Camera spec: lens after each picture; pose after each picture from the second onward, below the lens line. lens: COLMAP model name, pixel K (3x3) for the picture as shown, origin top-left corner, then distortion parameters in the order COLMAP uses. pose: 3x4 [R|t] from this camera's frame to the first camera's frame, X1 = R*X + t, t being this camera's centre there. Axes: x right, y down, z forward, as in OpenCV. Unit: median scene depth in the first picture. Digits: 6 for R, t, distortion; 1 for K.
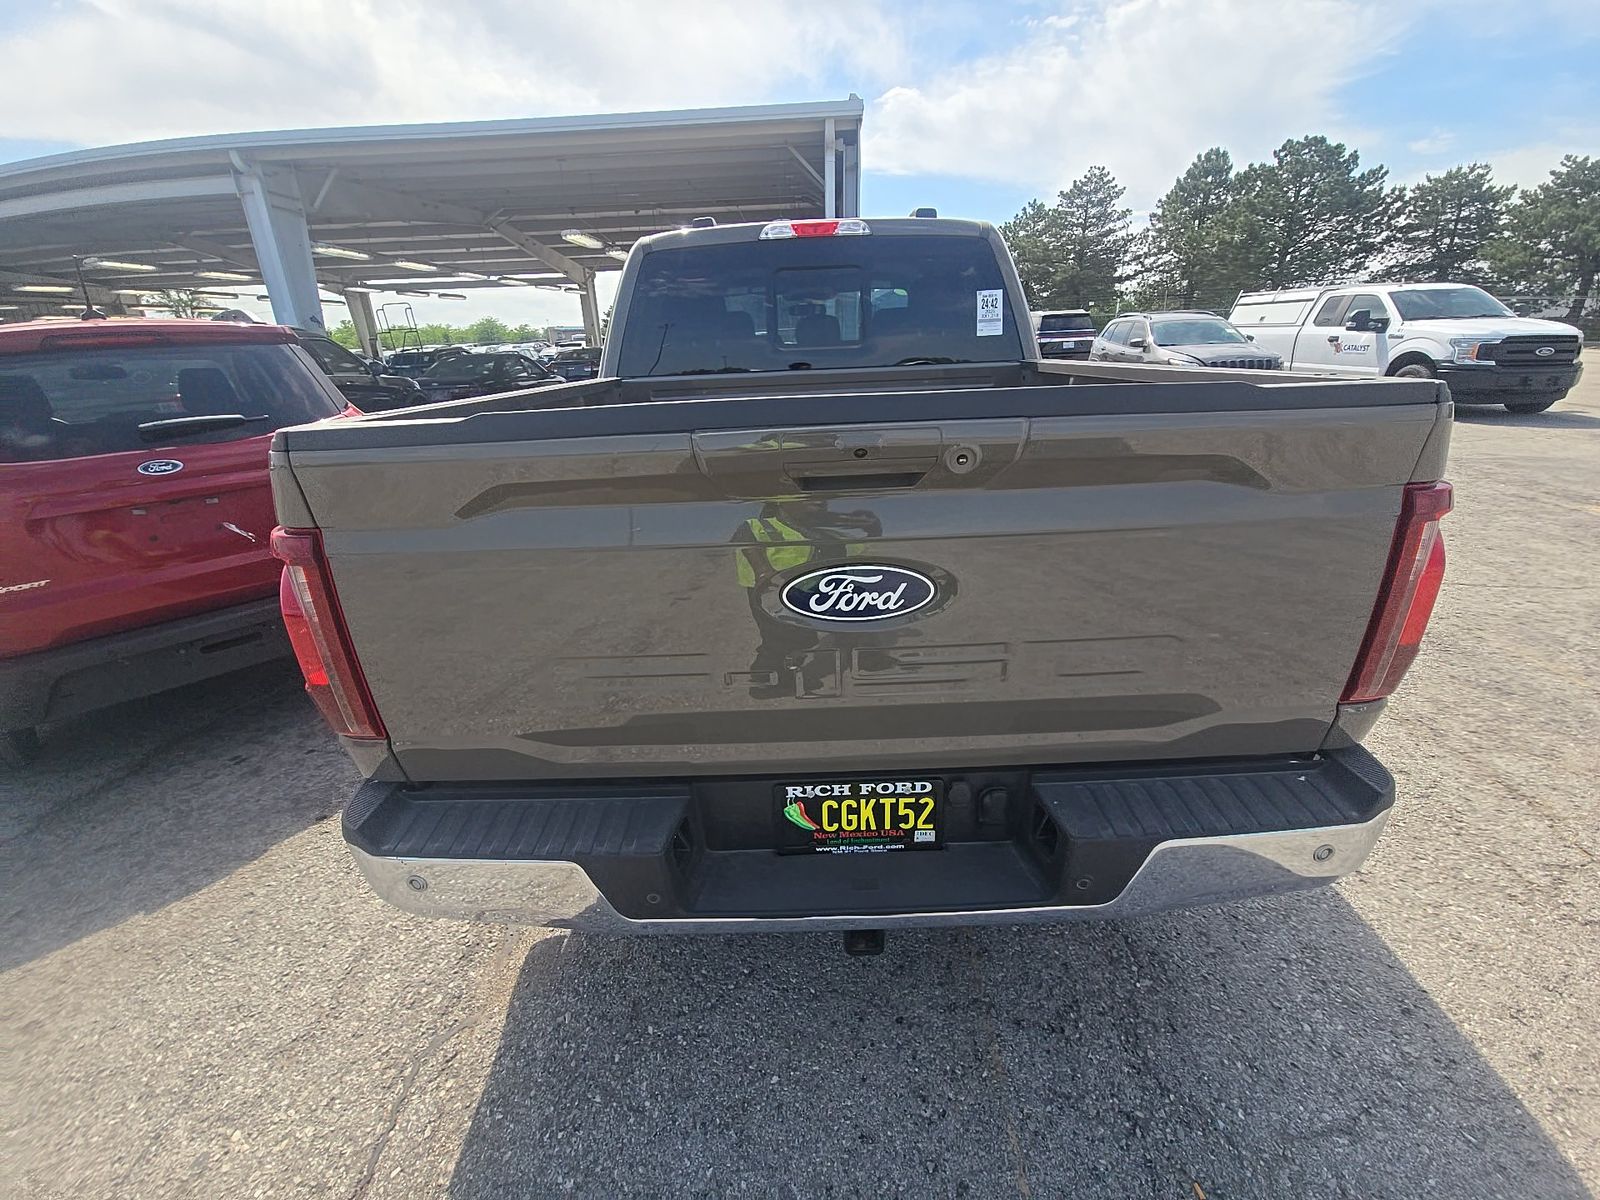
lens RADIAL K [[633.2, 0, 785.2], [0, 633.2, 600.4], [0, 0, 1]] dist [0.043797, -0.021950]
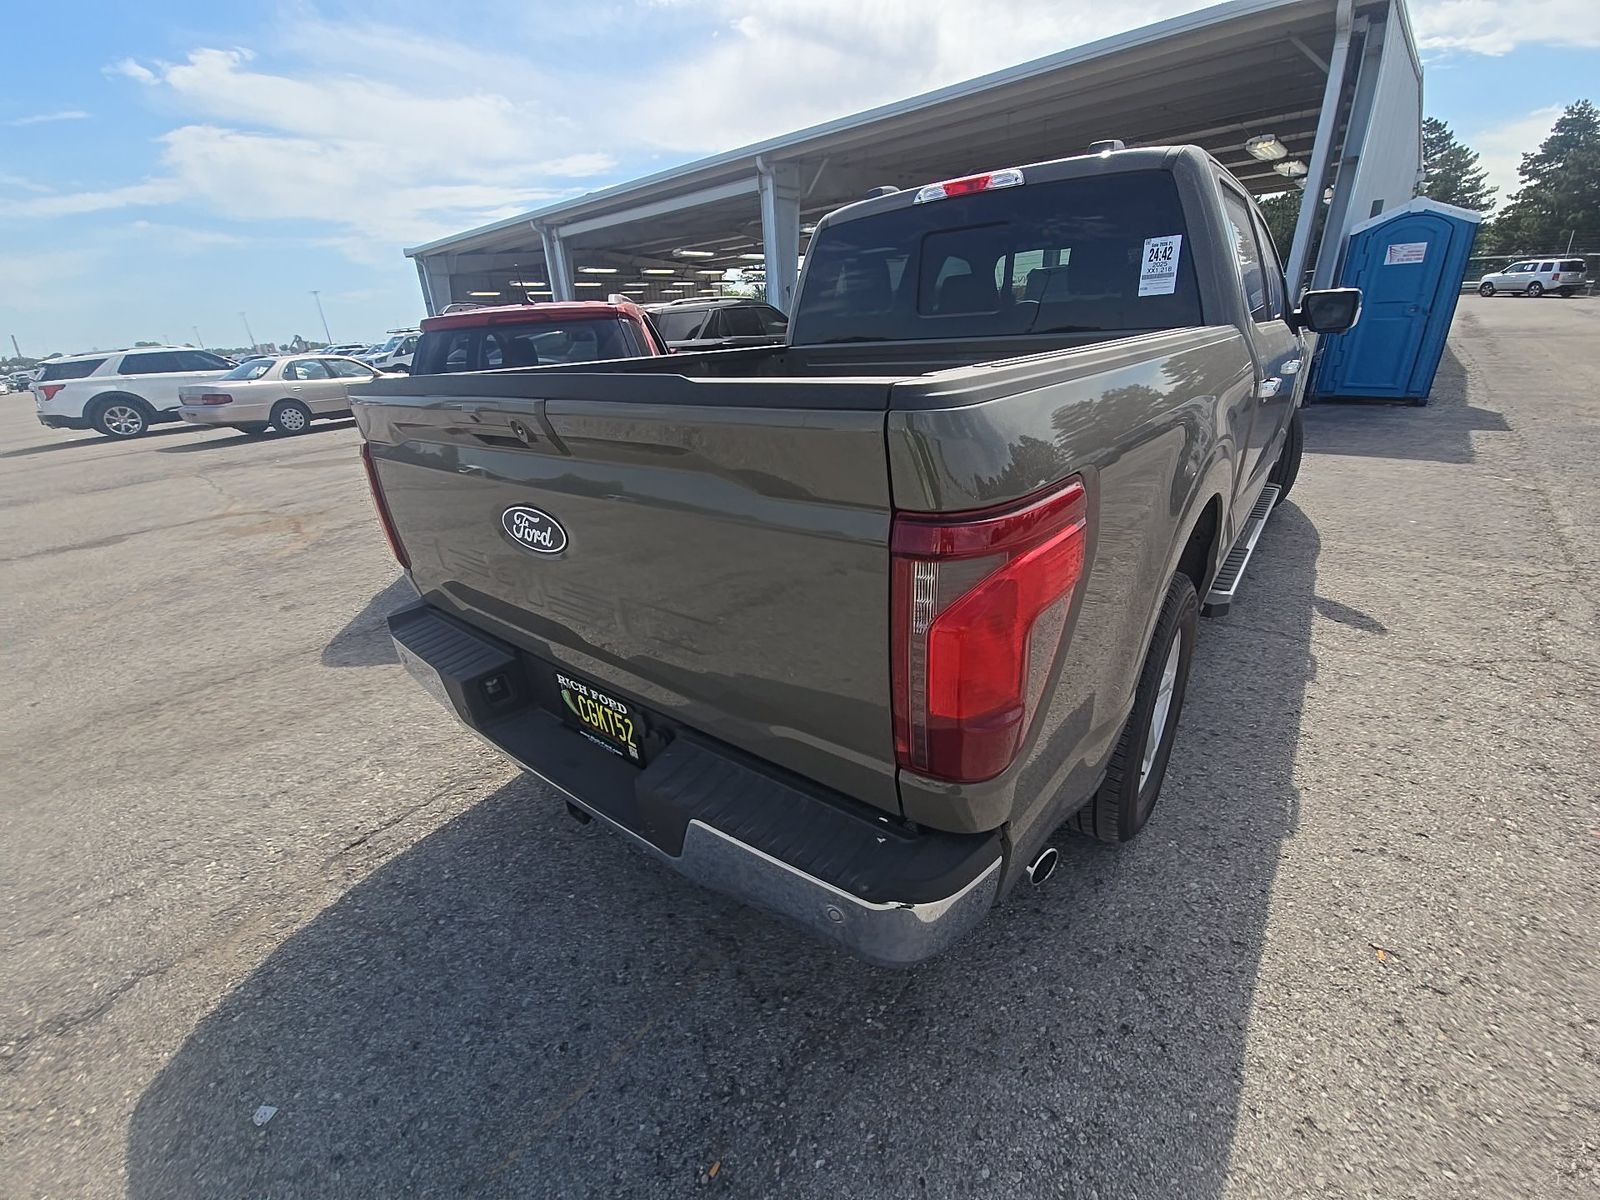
lens RADIAL K [[636.8, 0, 795.7], [0, 636.8, 592.3], [0, 0, 1]] dist [0.038577, -0.022173]
pose [[0.786974, 0.231199, -0.572031, 0.136158], [-0.202662, 0.972559, 0.114268, -0.014897], [0.582752, 0.026003, 0.812234, 0.025993]]
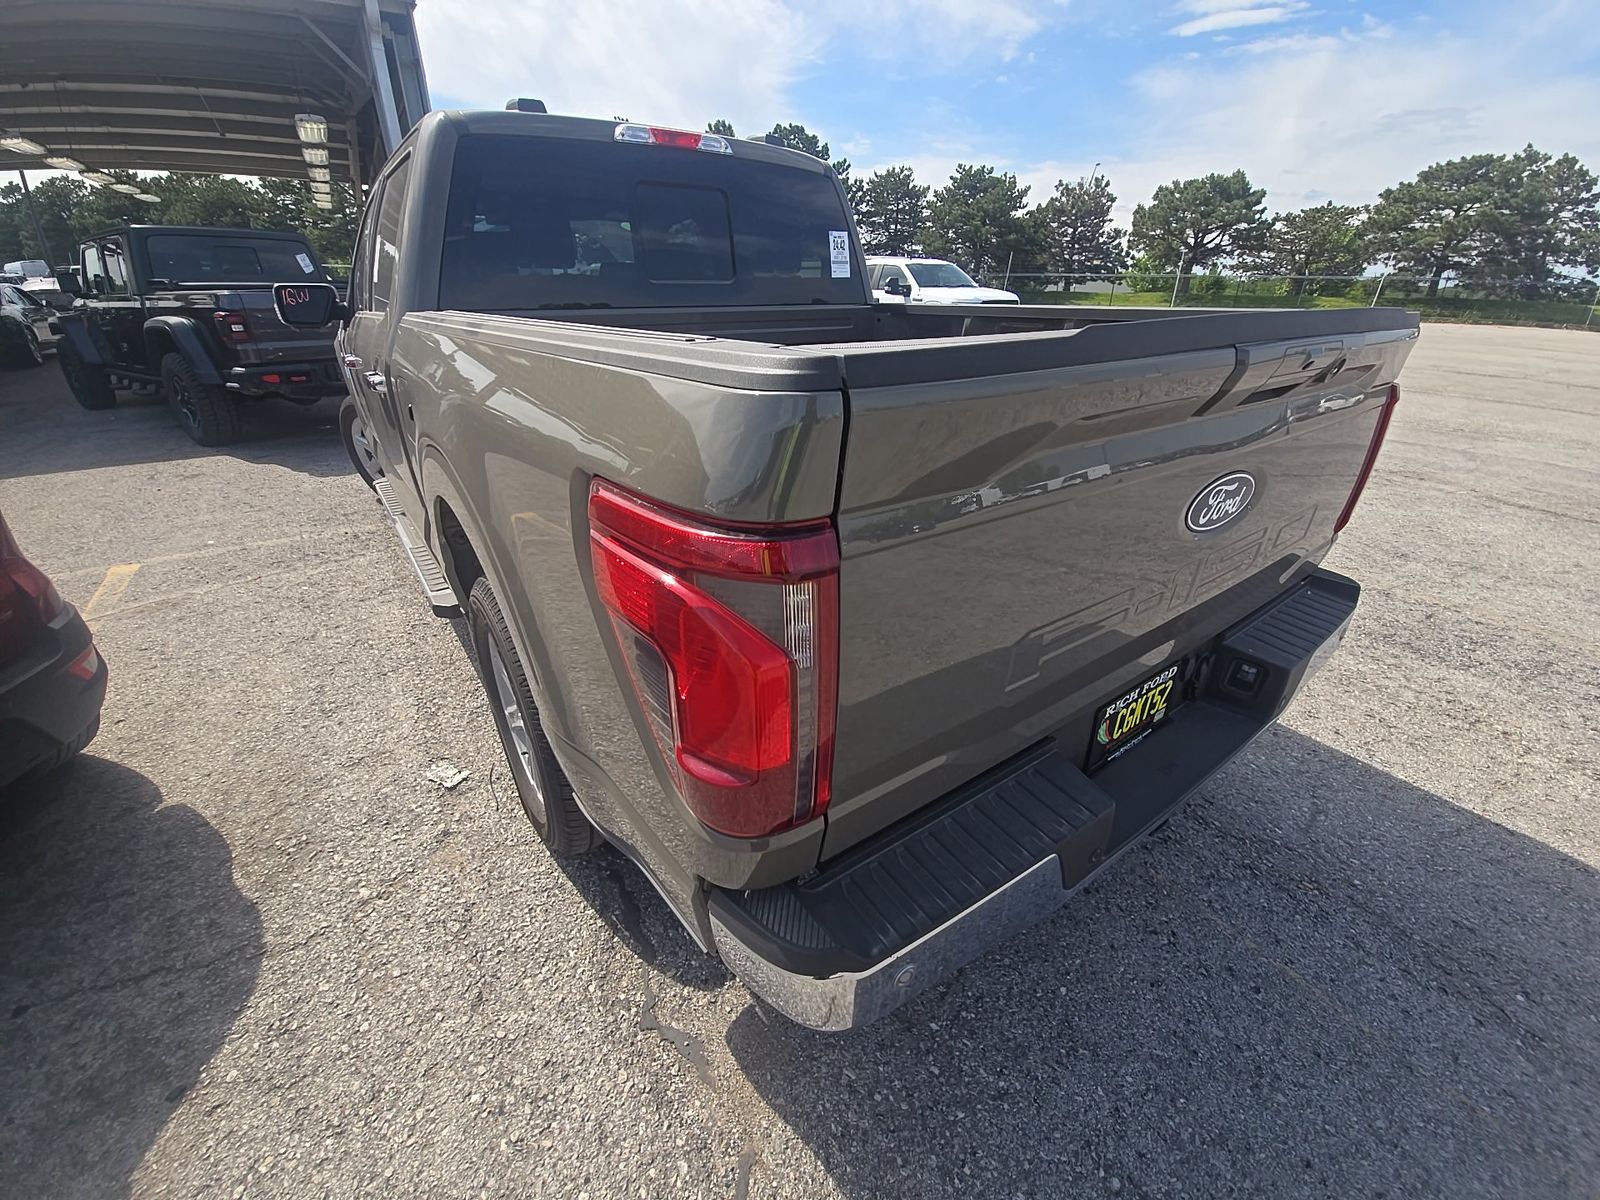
lens RADIAL K [[648.2, 0, 774.8], [0, 648.2, 600.1], [0, 0, 1]] dist [0.039915, -0.022514]
pose [[0.807990, -0.220102, 0.546541, -0.120690], [0.190272, 0.975378, 0.111510, -0.012359], [-0.557627, 0.013892, 0.829975, 0.052117]]
